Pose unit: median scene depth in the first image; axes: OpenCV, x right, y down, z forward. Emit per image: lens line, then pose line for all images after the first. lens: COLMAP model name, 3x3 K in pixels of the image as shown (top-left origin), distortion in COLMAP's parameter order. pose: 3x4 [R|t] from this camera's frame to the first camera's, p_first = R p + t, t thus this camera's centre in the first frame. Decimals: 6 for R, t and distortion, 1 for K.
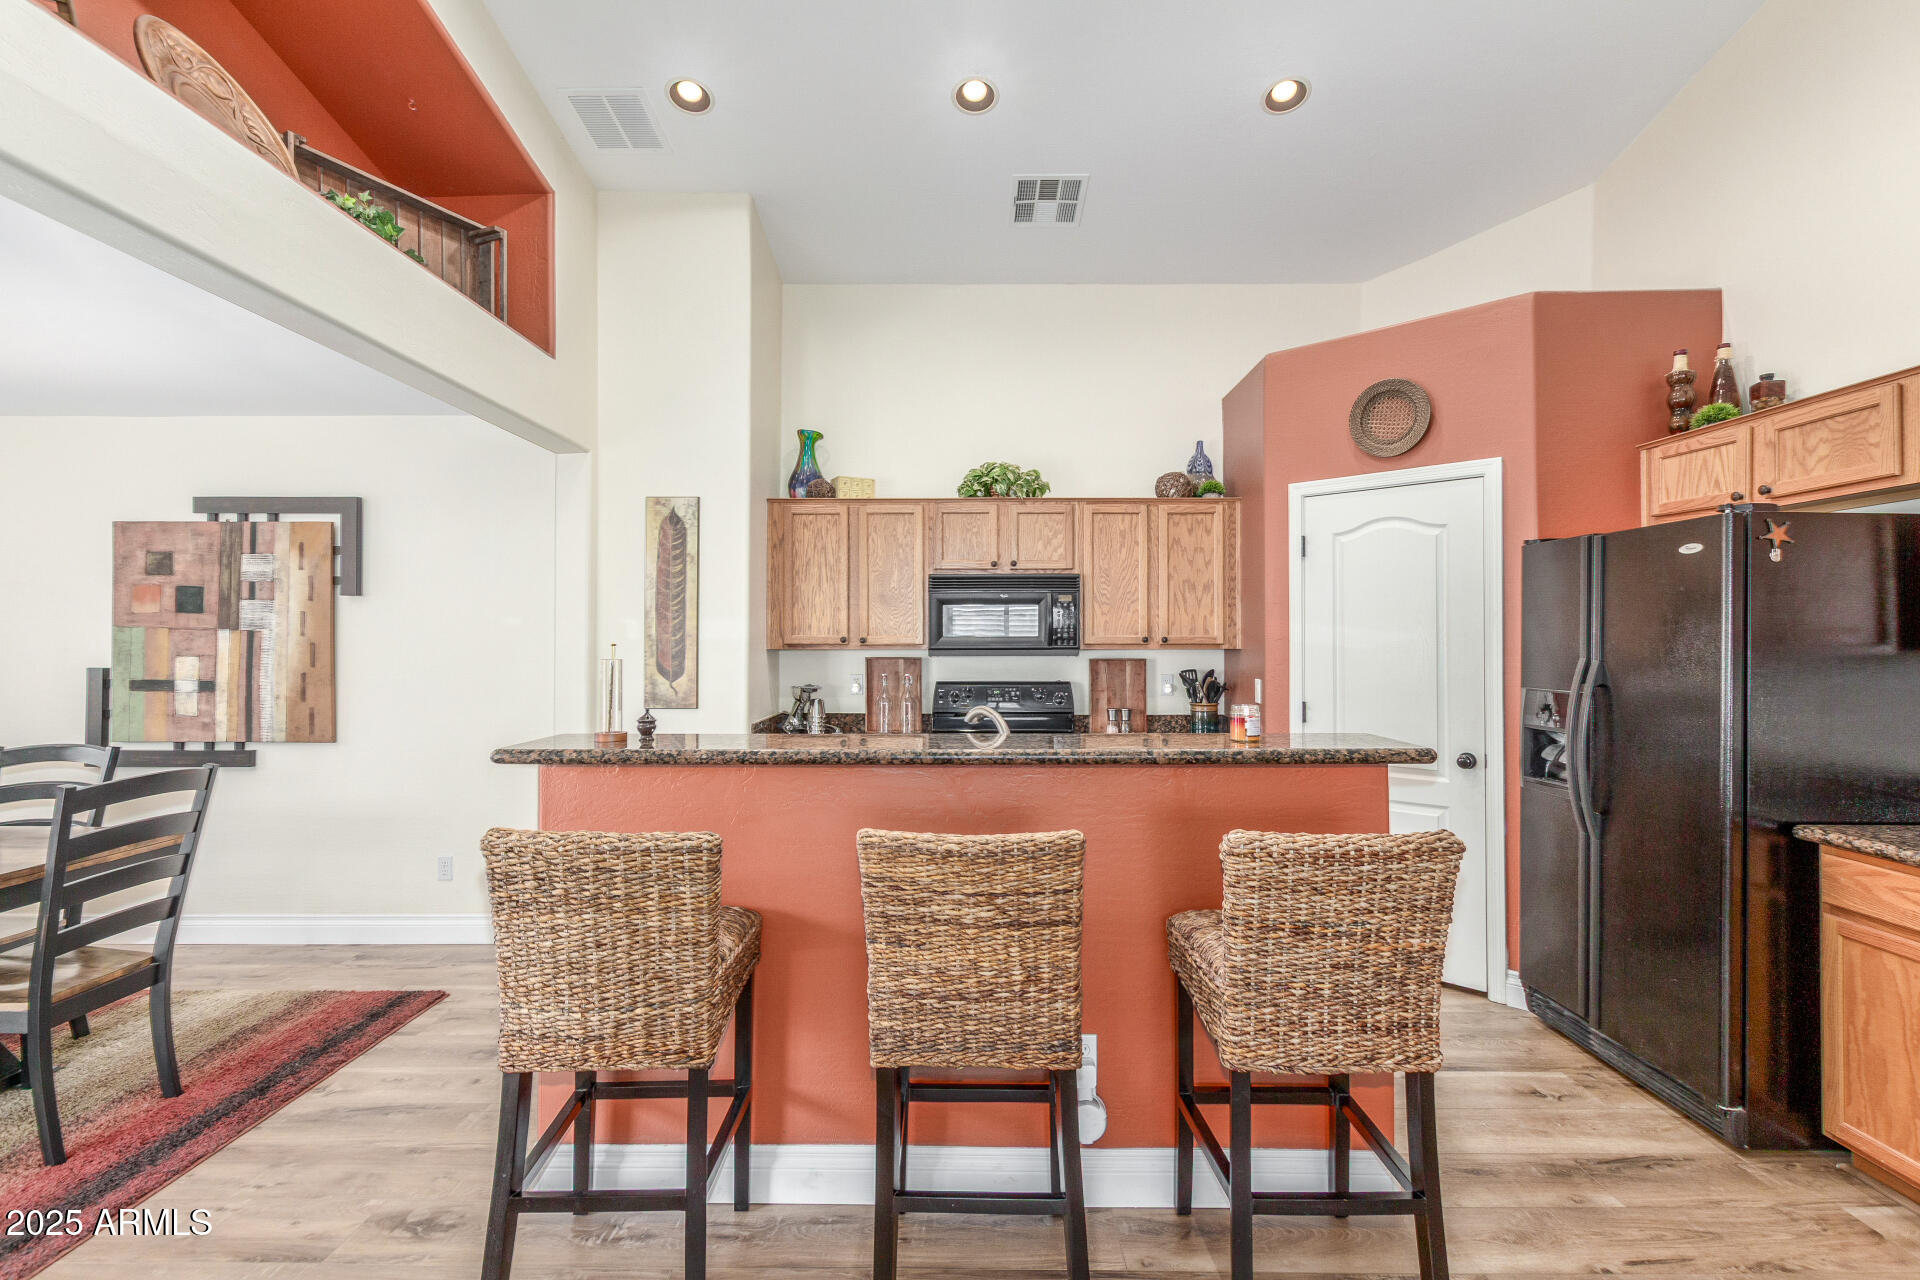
lens RADIAL K [[898.1, 0, 936.1], [0, 898.1, 633.5], [0, 0, 1]] dist [0.000222, -0.000416]
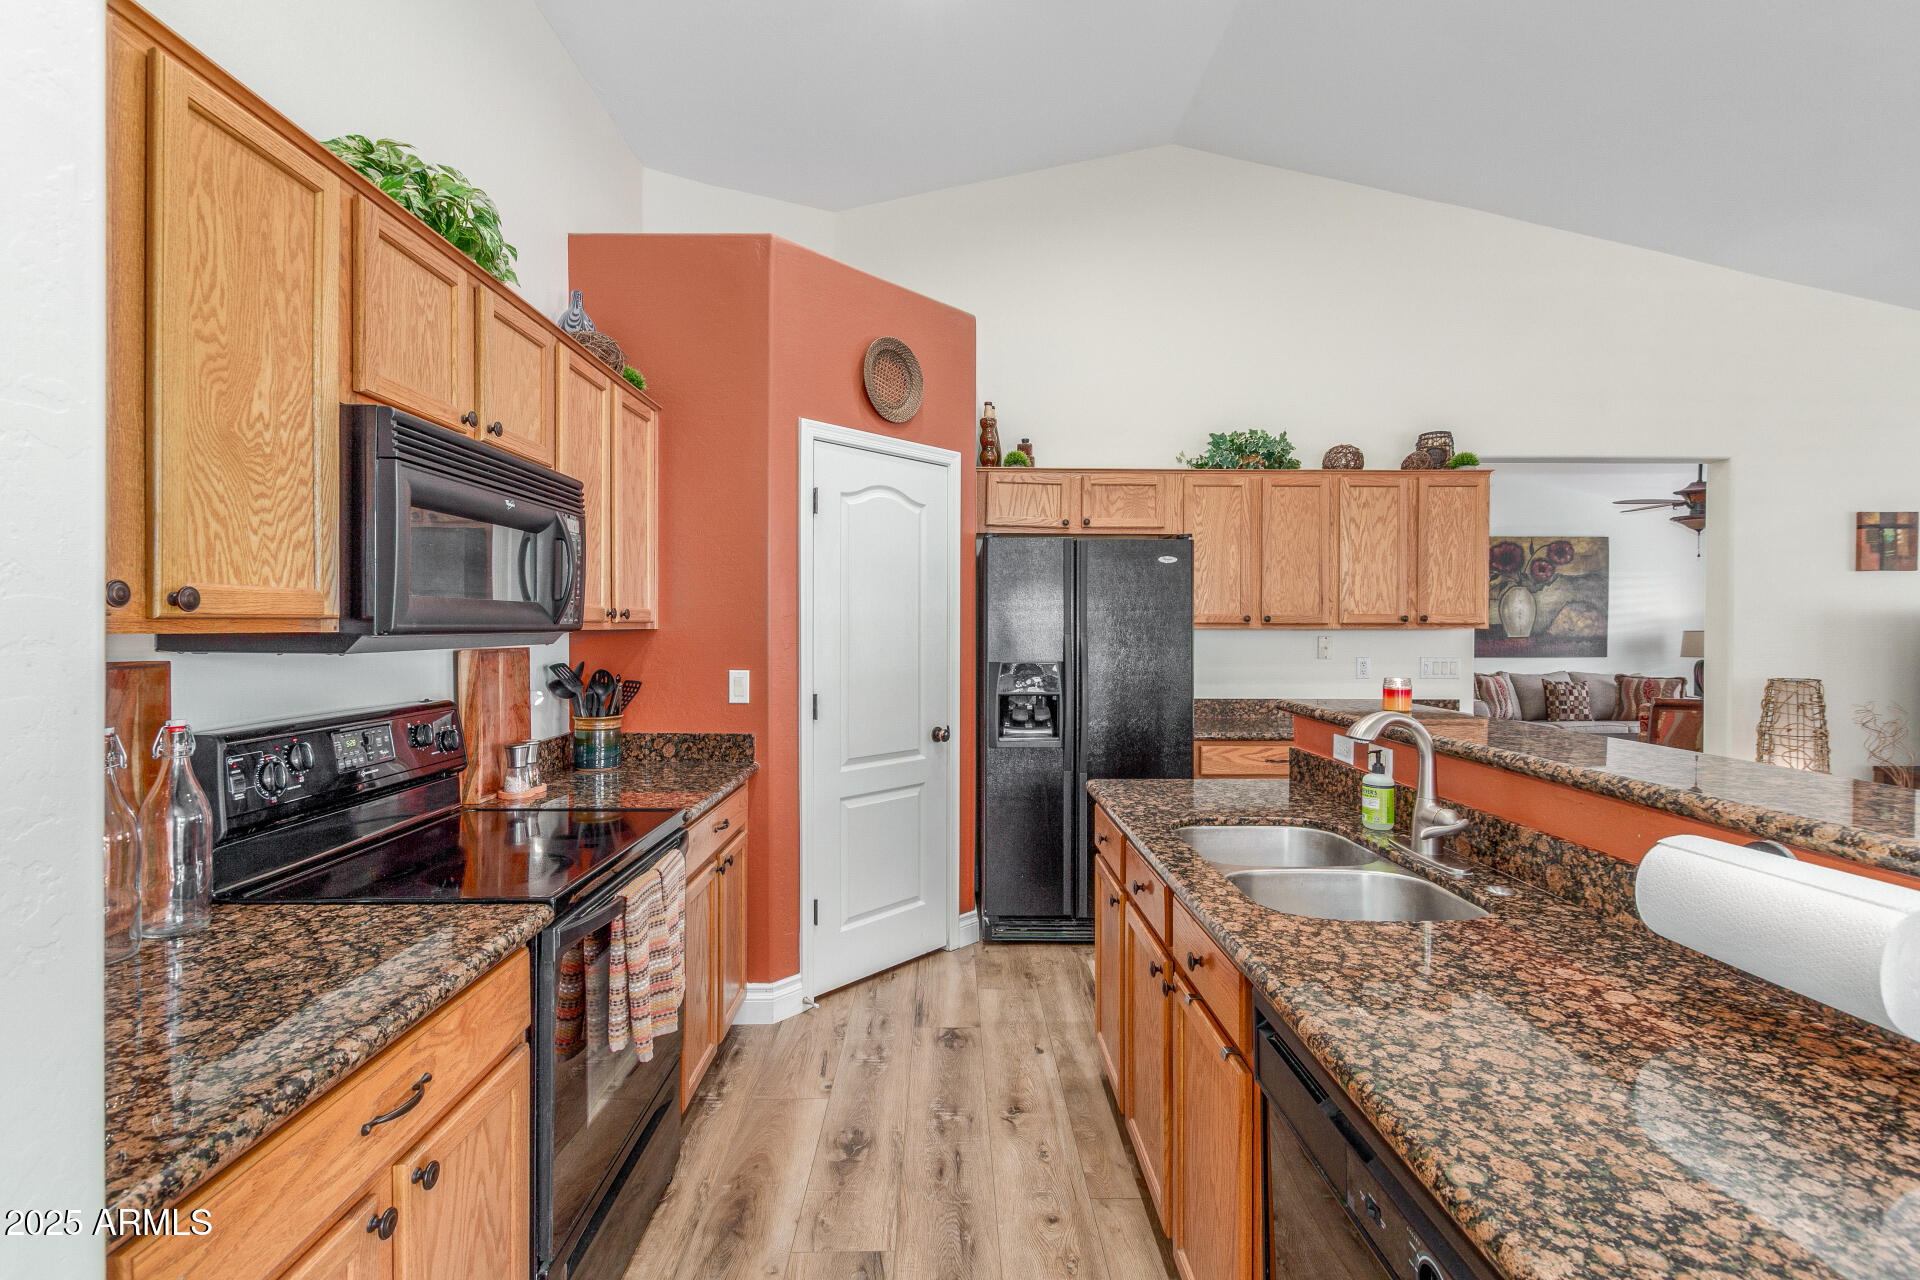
lens RADIAL K [[863.2, 0, 998.2], [0, 863.2, 630.4], [0, 0, 1]] dist [0.004154, 0.000950]
pose [[-0.056542, -0.005271, 0.998386, -0.338386], [-0.013514, 0.999898, 0.004513, 0.012184], [-0.998309, -0.013237, -0.056607, 0.792756]]
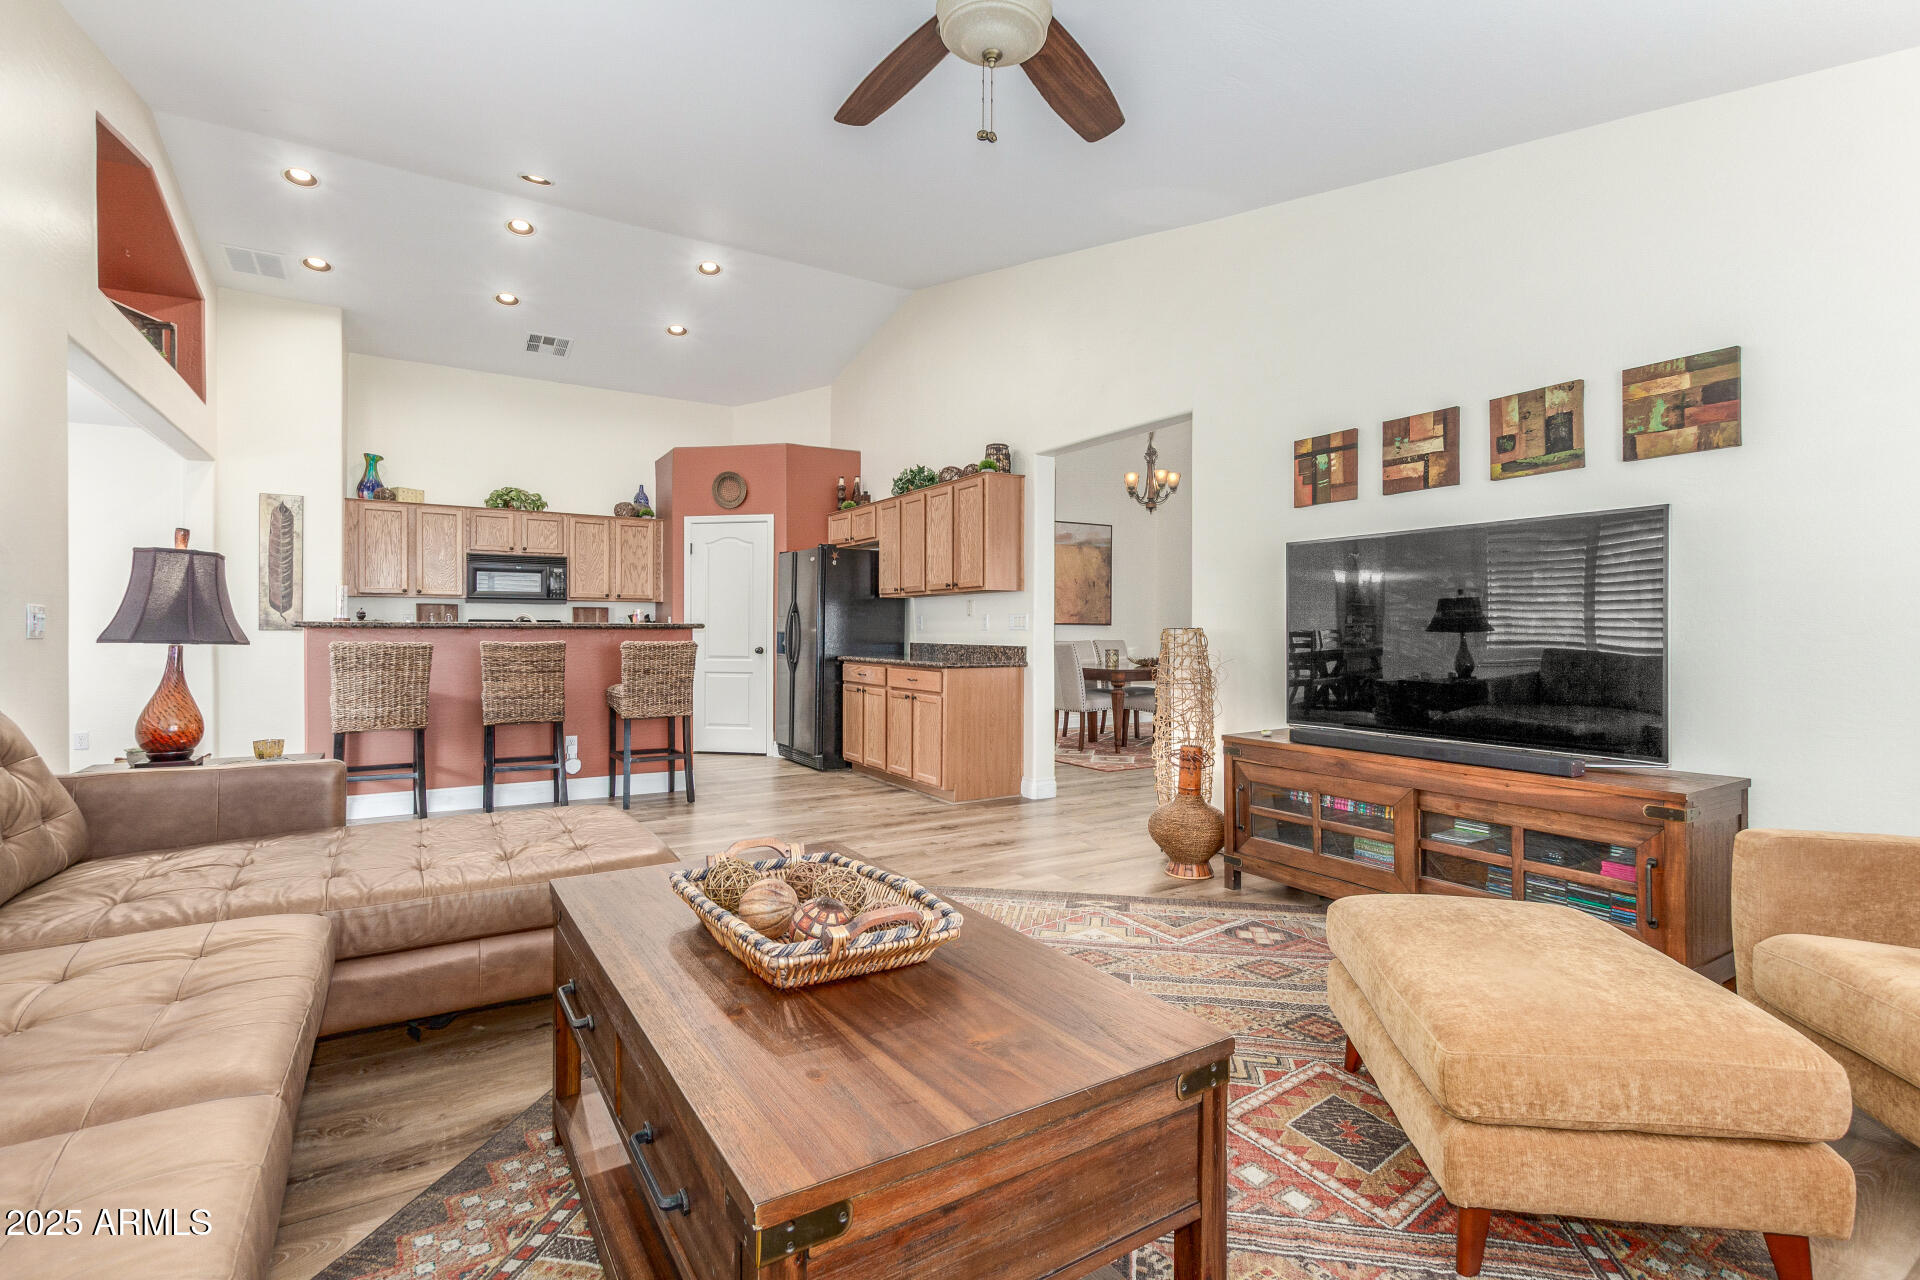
lens RADIAL K [[897.4, 0, 997.1], [0, 897.4, 632.9], [0, 0, 1]] dist [0.004146, 0.000391]
pose [[0.817293, 0.000406, 0.576222, -0.163941], [-0.007642, 0.999919, 0.010135, 0.057730], [-0.576171, -0.012687, 0.817231, -0.913978]]
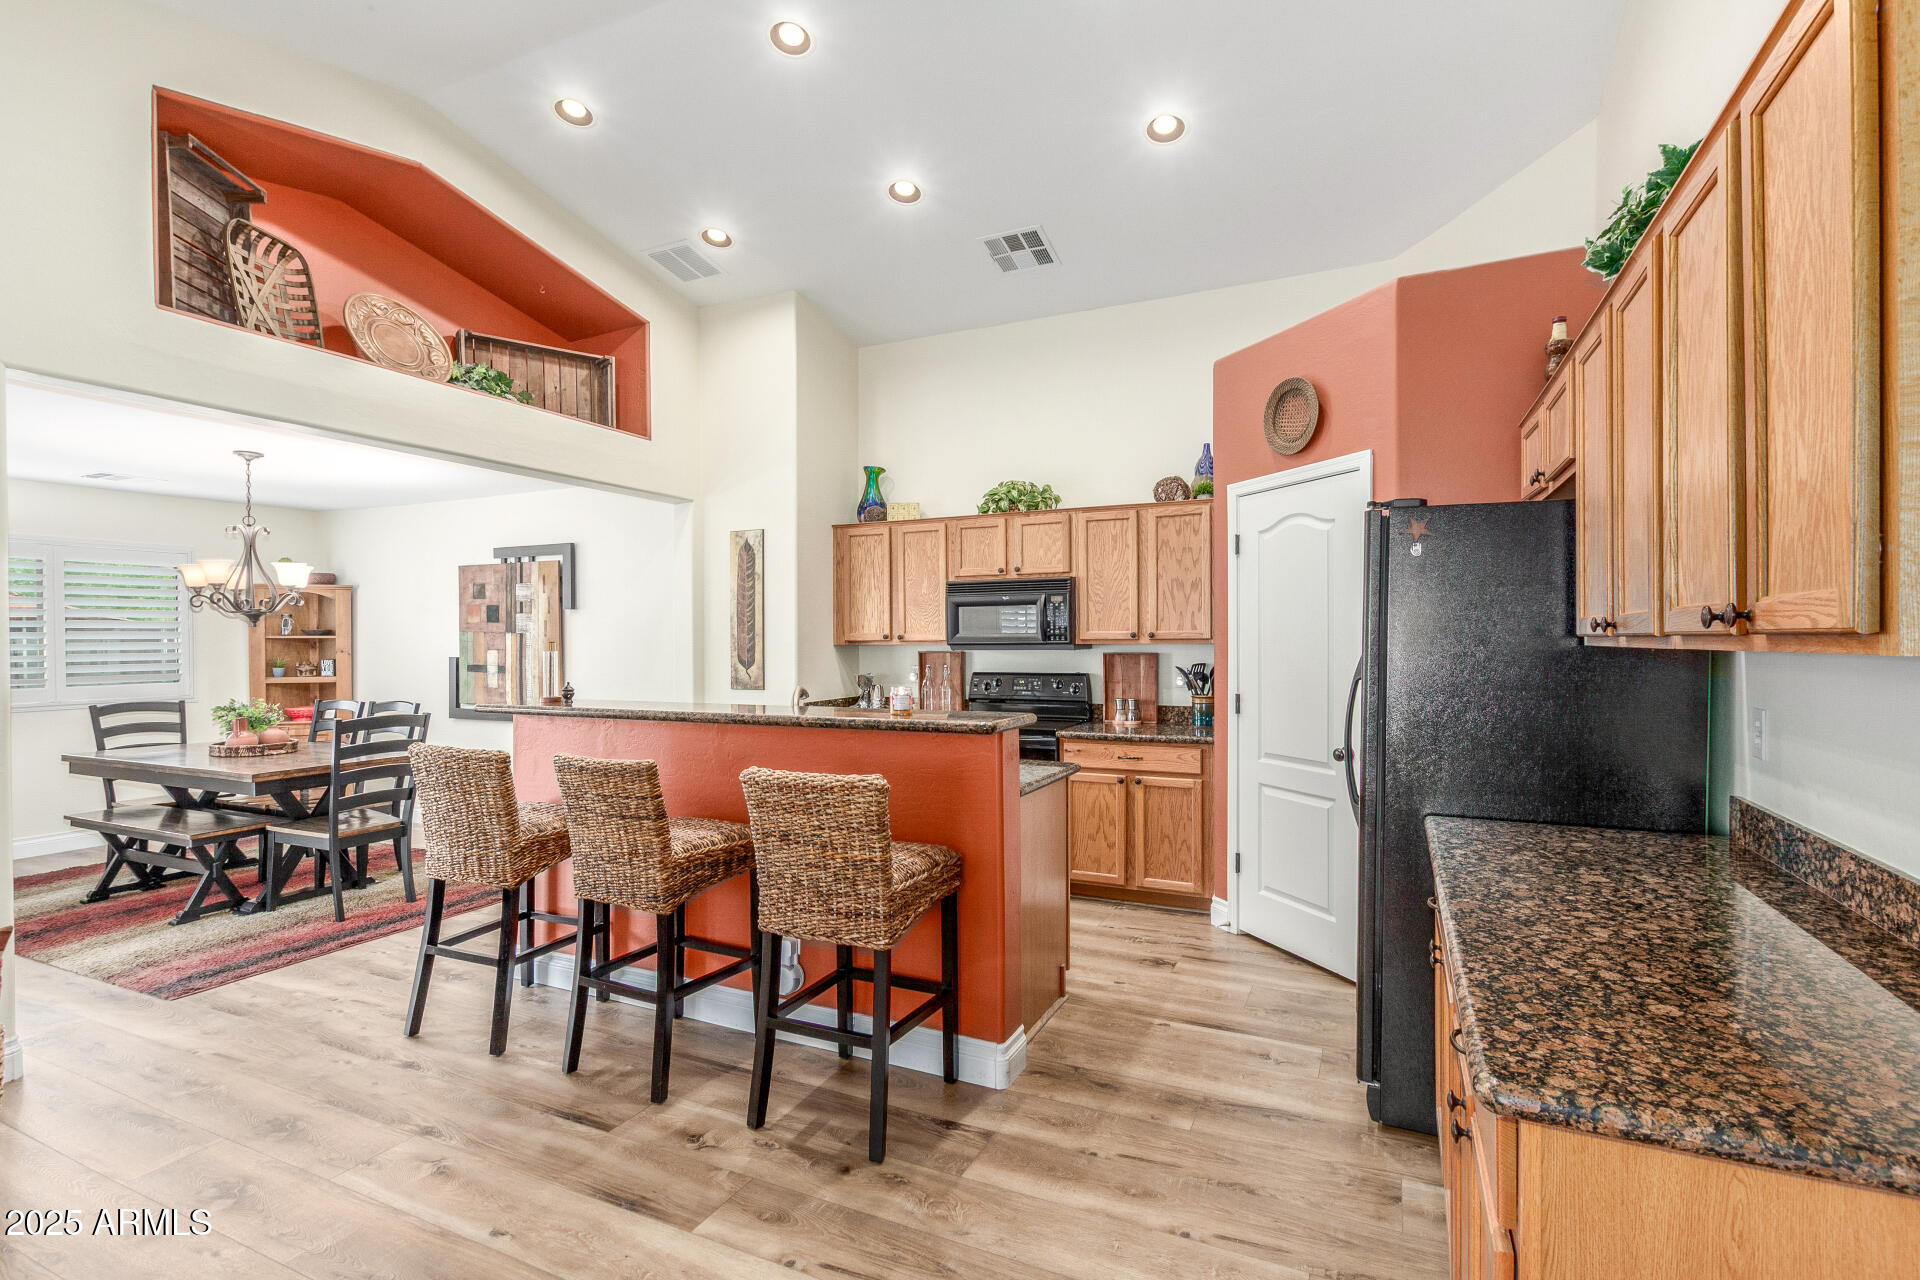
lens RADIAL K [[898.5, 0, 938.4], [0, 898.5, 639.6], [0, 0, 1]] dist [0.002681, 0.000295]
pose [[0.905496, -0.004514, -0.424331, 0.484419], [0.009587, 0.999906, 0.009821, -0.000738], [0.424247, -0.012961, 0.905454, -0.080645]]
